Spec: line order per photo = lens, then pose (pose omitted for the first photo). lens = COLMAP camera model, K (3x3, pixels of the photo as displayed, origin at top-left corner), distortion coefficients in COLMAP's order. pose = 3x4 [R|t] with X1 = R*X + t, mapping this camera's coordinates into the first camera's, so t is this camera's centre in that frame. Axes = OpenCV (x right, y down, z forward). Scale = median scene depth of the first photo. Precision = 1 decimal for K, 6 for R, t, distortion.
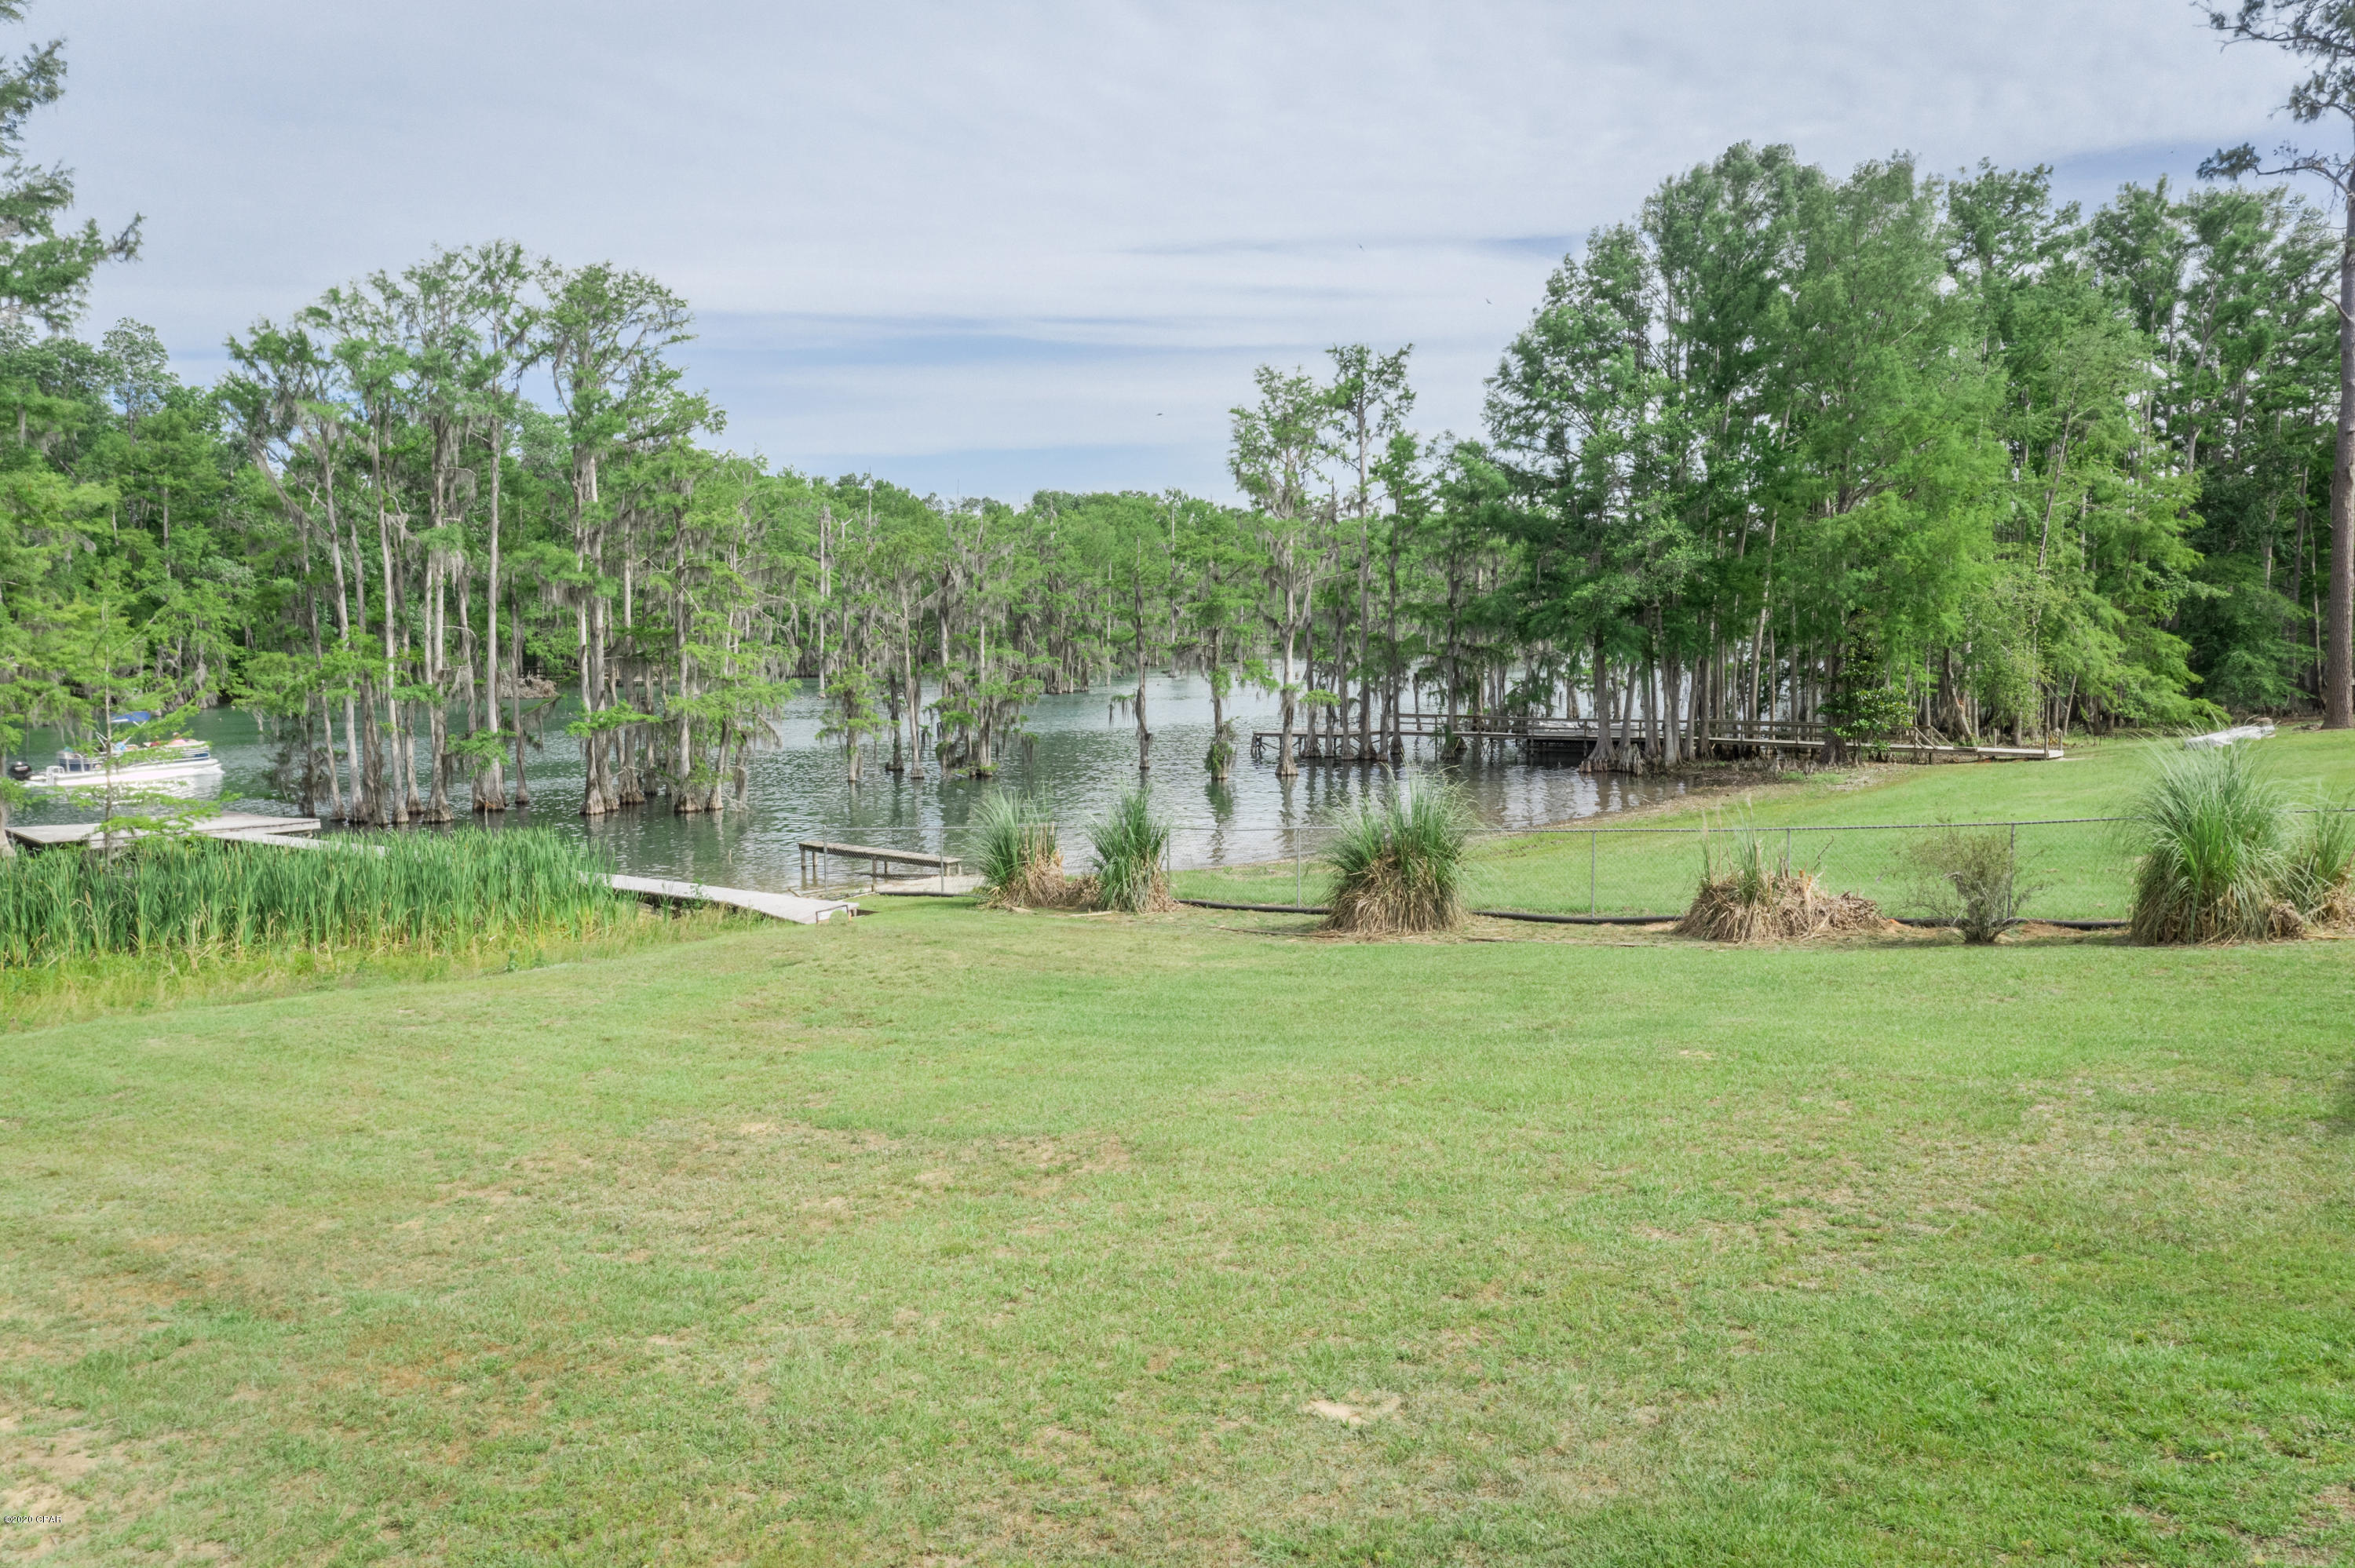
lens RADIAL K [[1868.7, 0, 1177.5], [0, 1868.7, 784.0], [0, 0, 1]] dist [0.044128, 0.002883]
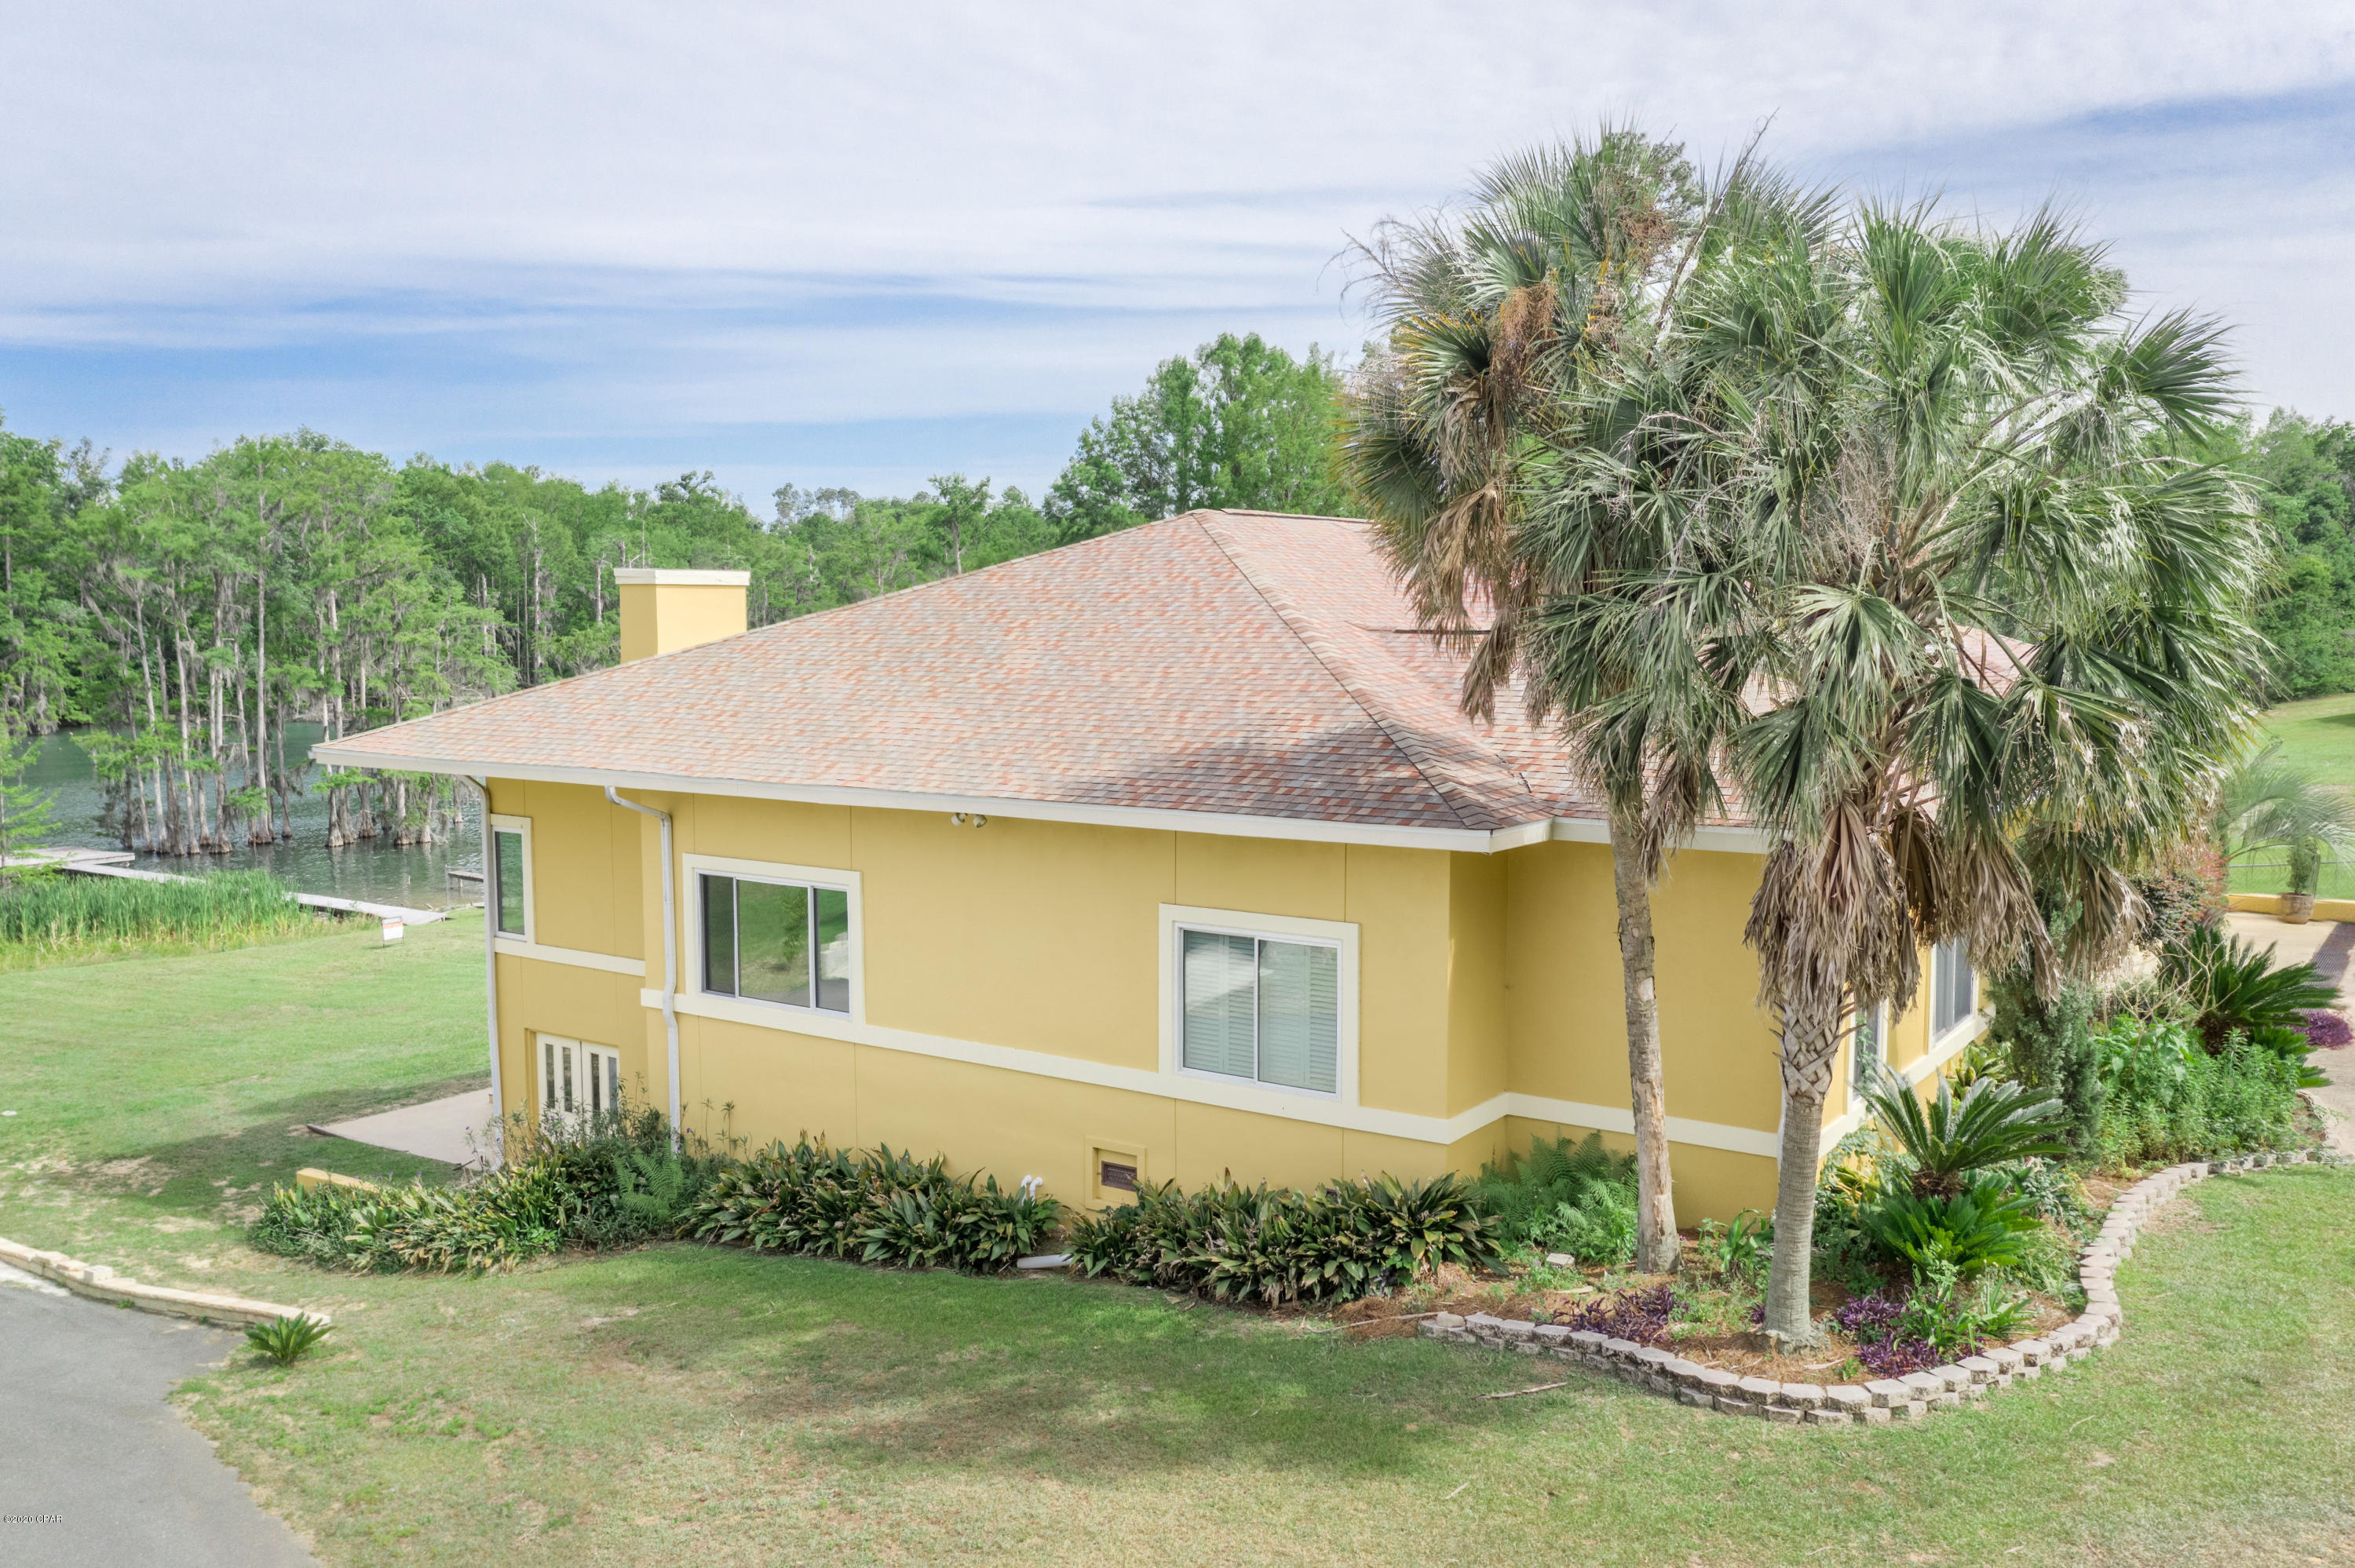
lens RADIAL K [[1928.6, 0, 1131.8], [0, 1928.6, 821.8], [0, 0, 1]] dist [0.026954, 0.006464]
pose [[0.999355, -0.000965, 0.035907, 0.231800], [0.000112, 0.999718, 0.023743, -0.036518], [-0.035920, -0.023724, 0.999073, -0.466991]]
